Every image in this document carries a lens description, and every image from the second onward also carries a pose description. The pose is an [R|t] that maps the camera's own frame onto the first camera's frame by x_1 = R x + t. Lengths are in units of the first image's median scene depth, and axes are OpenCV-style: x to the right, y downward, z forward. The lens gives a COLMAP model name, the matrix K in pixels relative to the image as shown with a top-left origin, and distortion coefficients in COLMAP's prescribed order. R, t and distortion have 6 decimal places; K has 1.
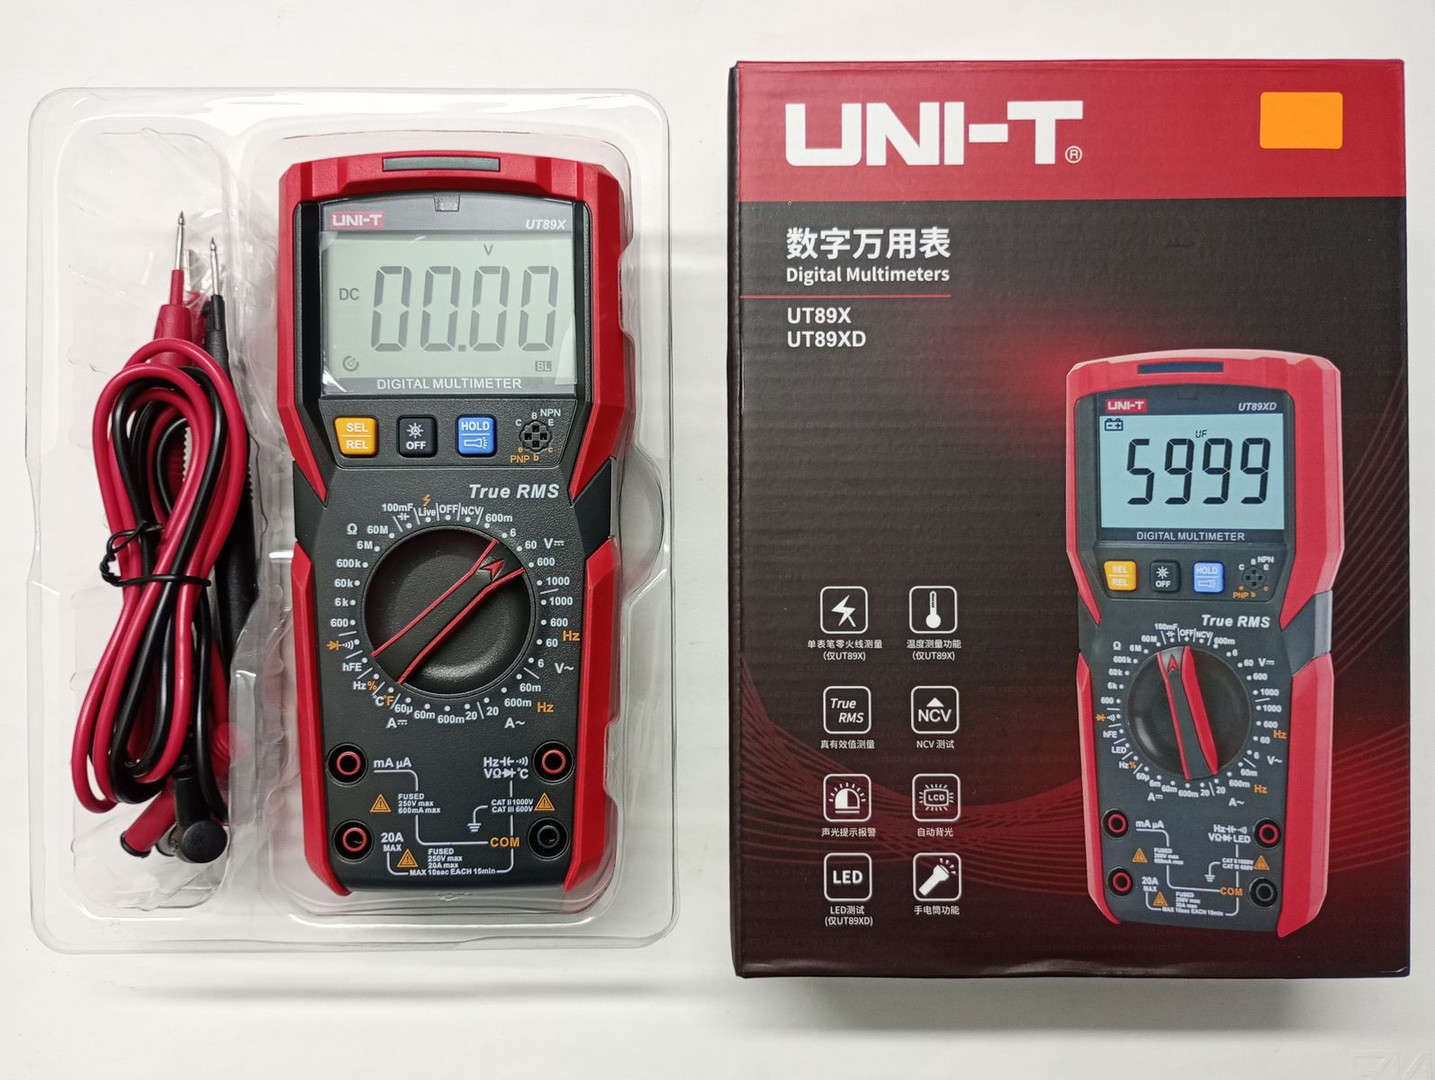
lens RADIAL K [[1168.9, 0, 714.0], [0, 1168.9, 541.1], [0, 0, 1]] dist [0.033421, -0.049161]
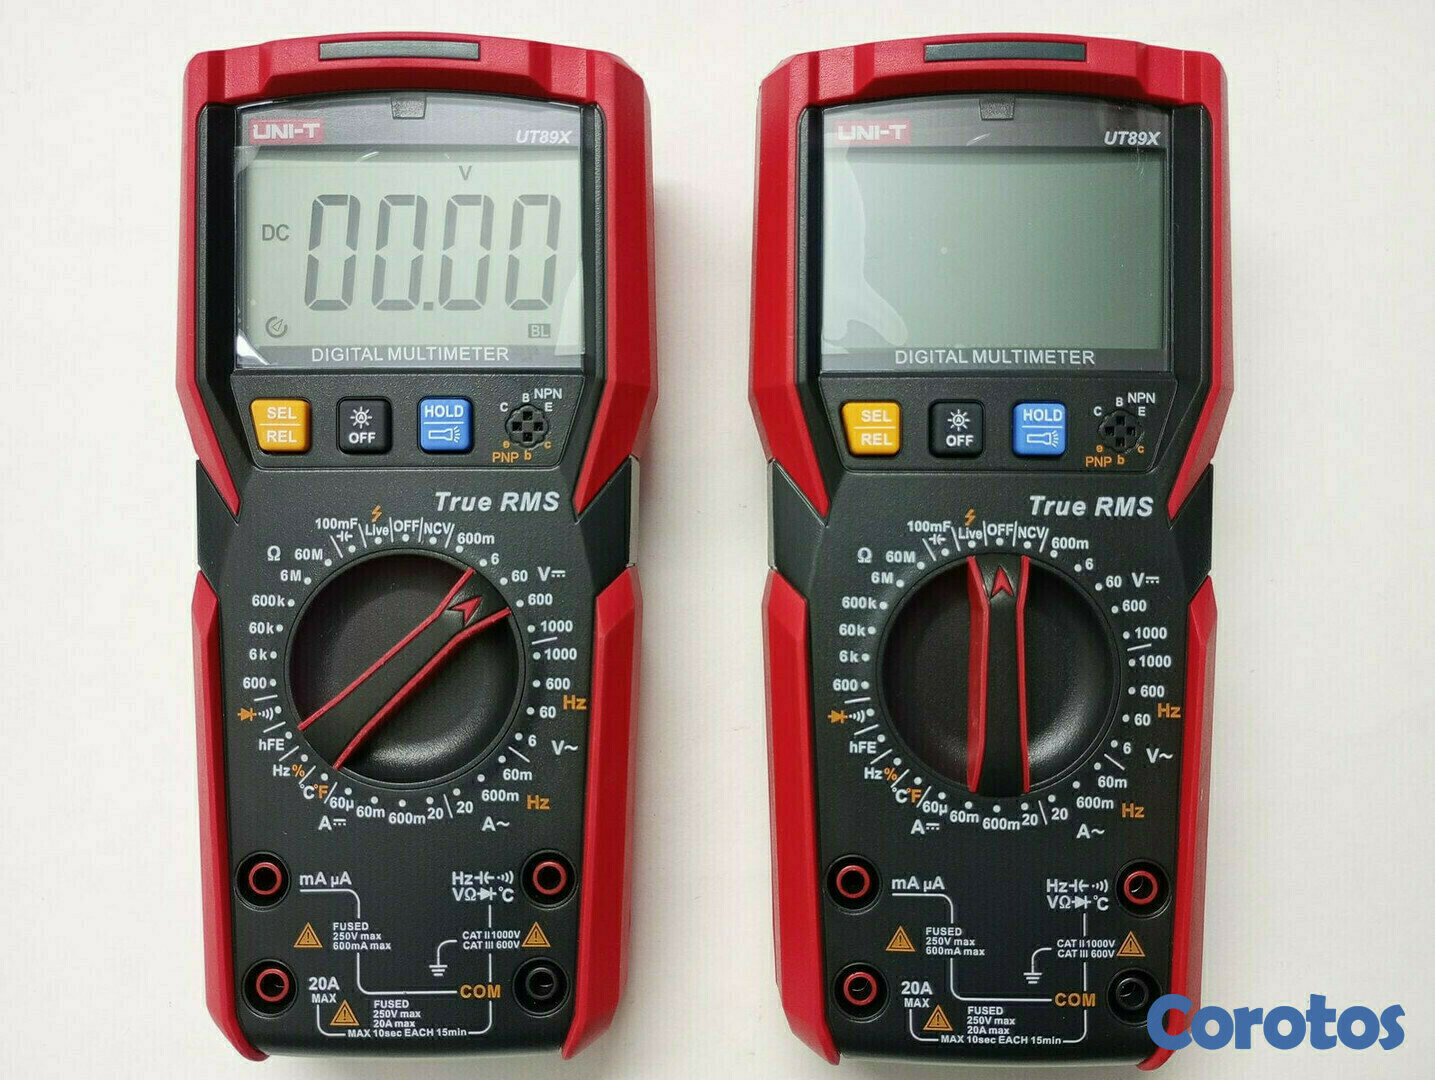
lens RADIAL K [[1168.9, 0, 705.4], [0, 1168.9, 543.2], [0, 0, 1]] dist [0.033421, -0.049161]
pose [[0.999824, 0.003093, -0.018513, -0.027983], [-0.003488, 0.999766, -0.021336, -0.001989], [0.018443, 0.021397, 0.999601, 0.273365]]
